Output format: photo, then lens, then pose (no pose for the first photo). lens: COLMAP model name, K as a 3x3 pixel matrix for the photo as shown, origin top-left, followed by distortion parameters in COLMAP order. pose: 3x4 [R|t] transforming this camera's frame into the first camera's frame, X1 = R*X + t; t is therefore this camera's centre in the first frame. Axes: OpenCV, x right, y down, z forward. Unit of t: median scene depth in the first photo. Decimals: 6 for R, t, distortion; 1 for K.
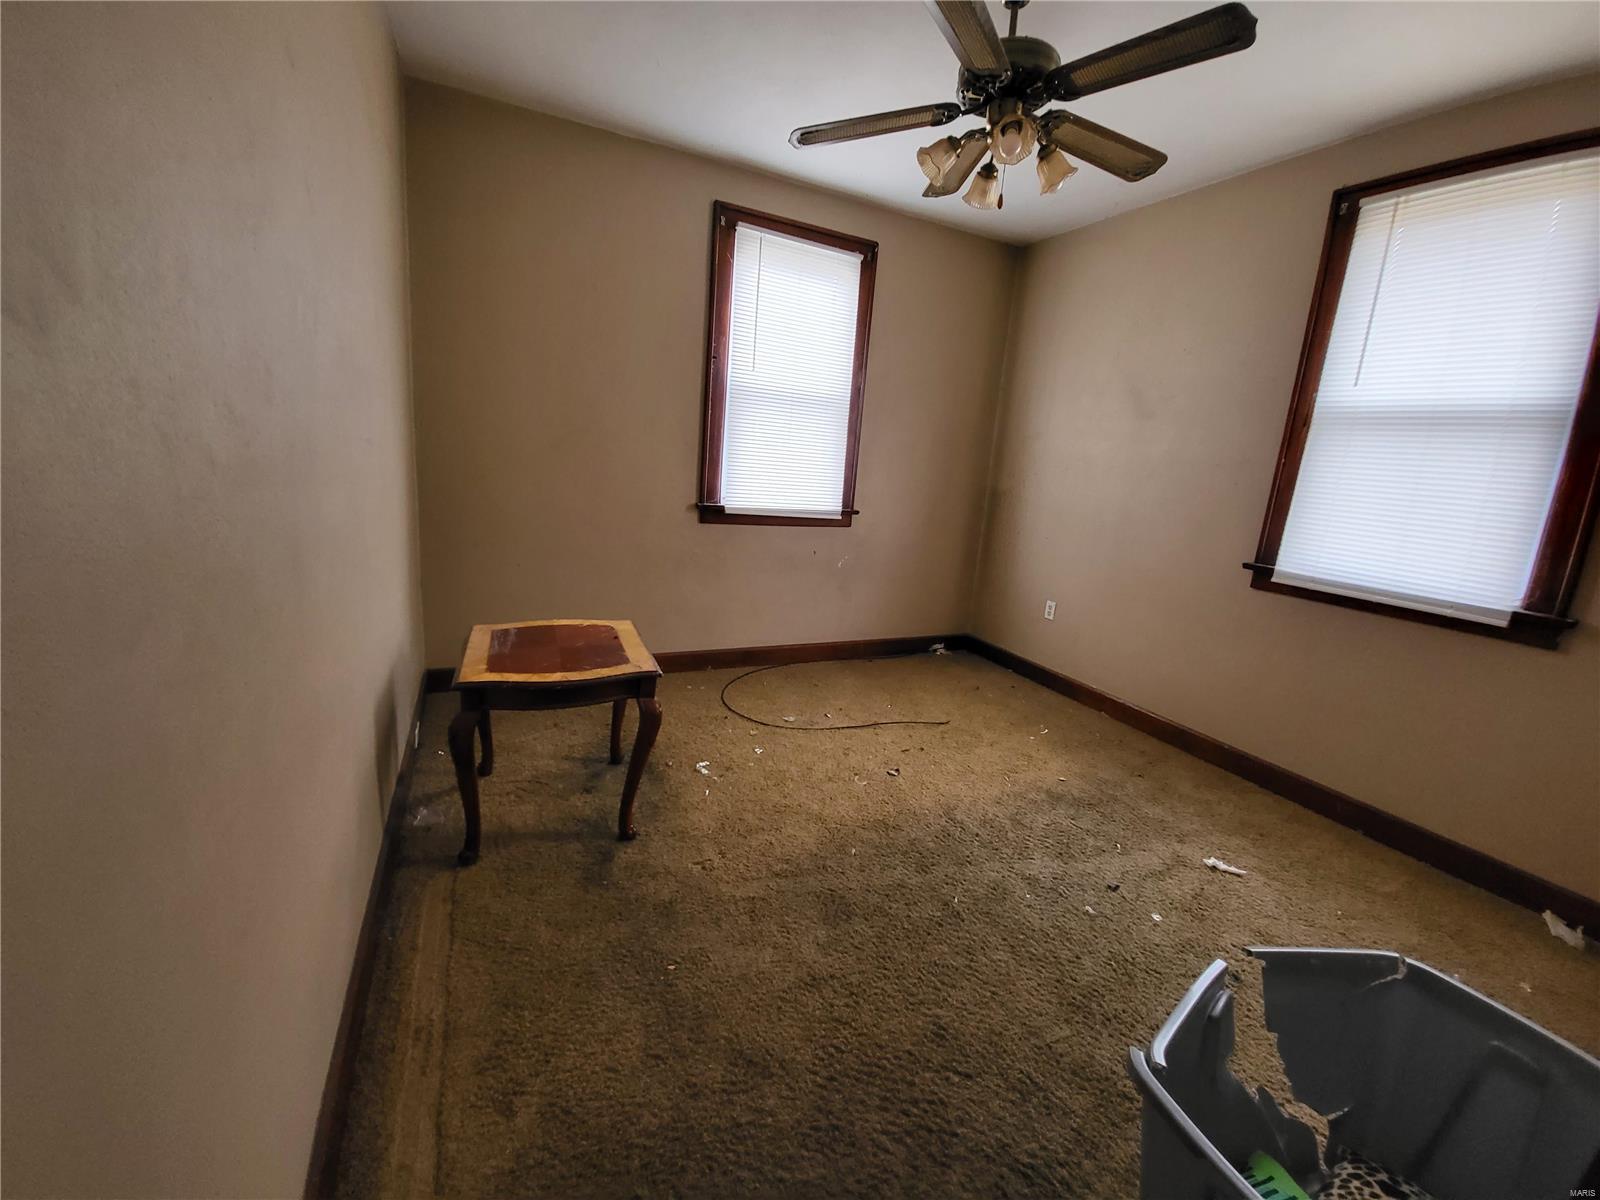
lens RADIAL K [[635.7, 0, 806.6], [0, 635.7, 600.7], [0, 0, 1]] dist [-0.005501, -0.007885]
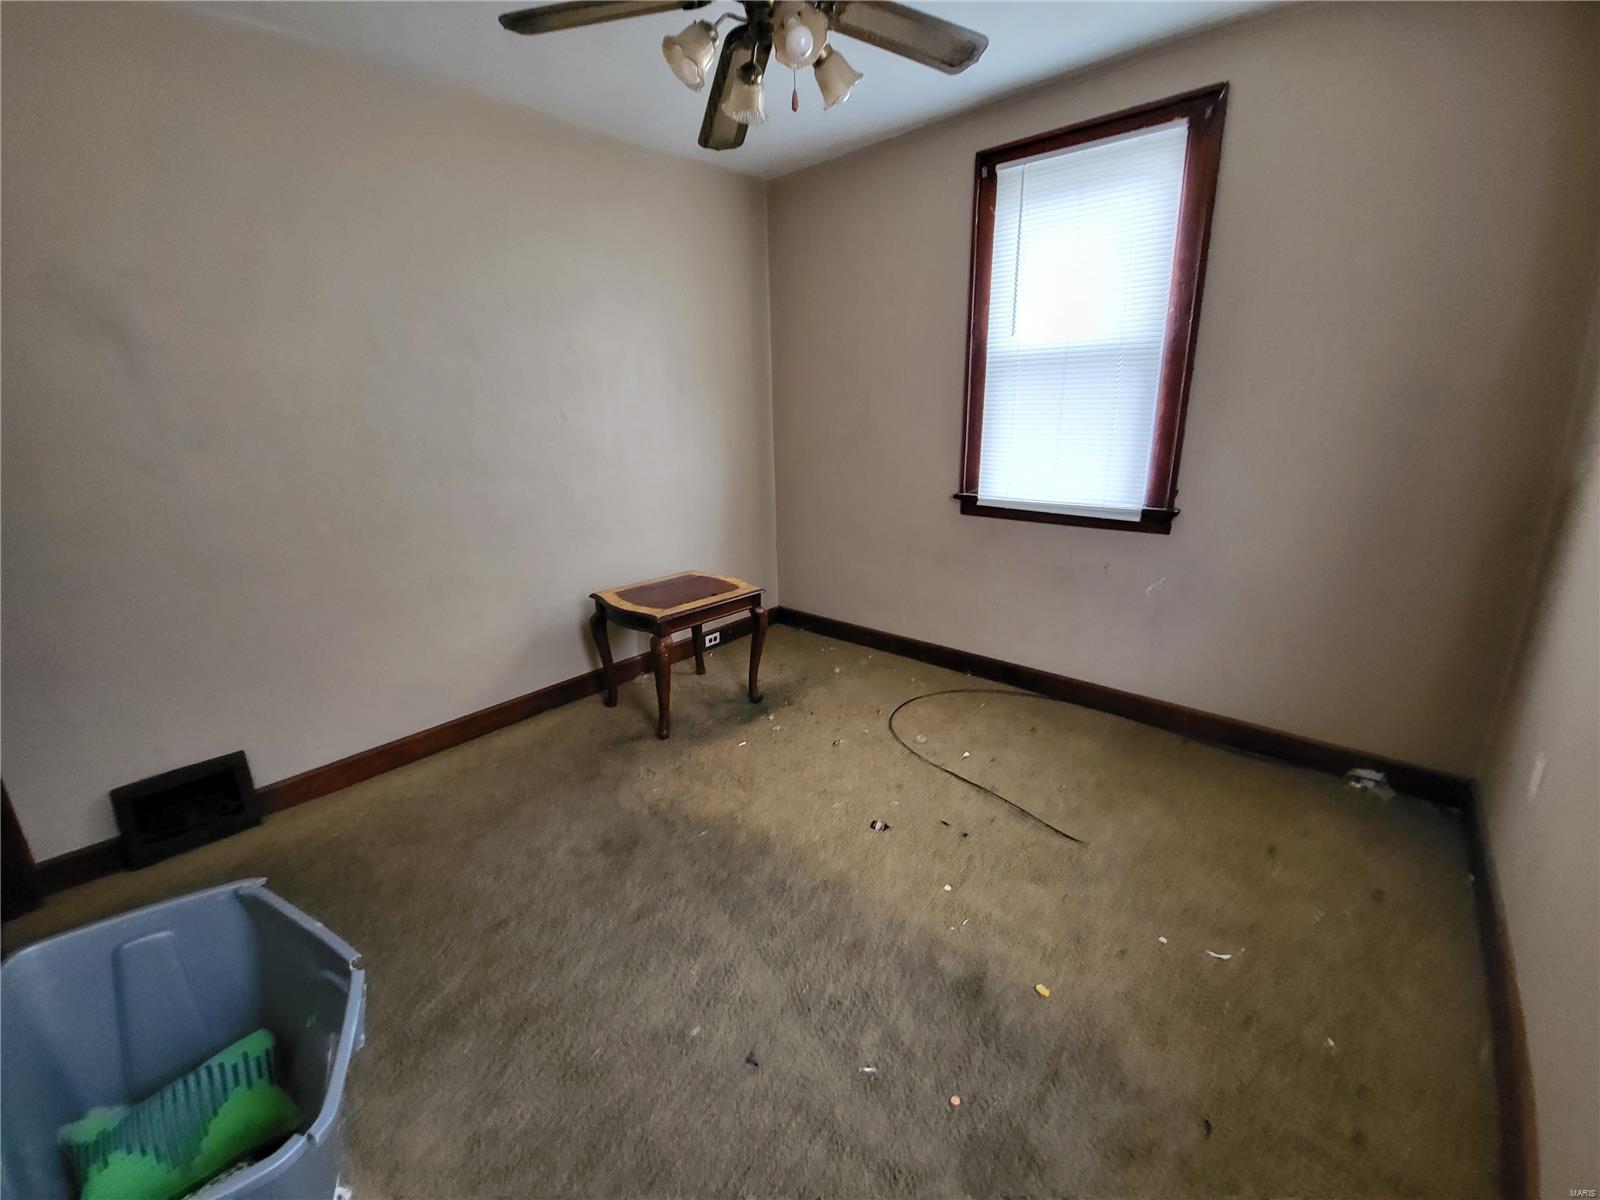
lens RADIAL K [[635.7, 0, 798.1], [0, 635.7, 600.5], [0, 0, 1]] dist [-0.005501, -0.007885]
pose [[0.374072, 0.180972, -0.909571, 0.617239], [-0.158835, 0.978786, 0.129420, -0.081961], [0.913696, 0.096059, 0.394882, 0.431774]]
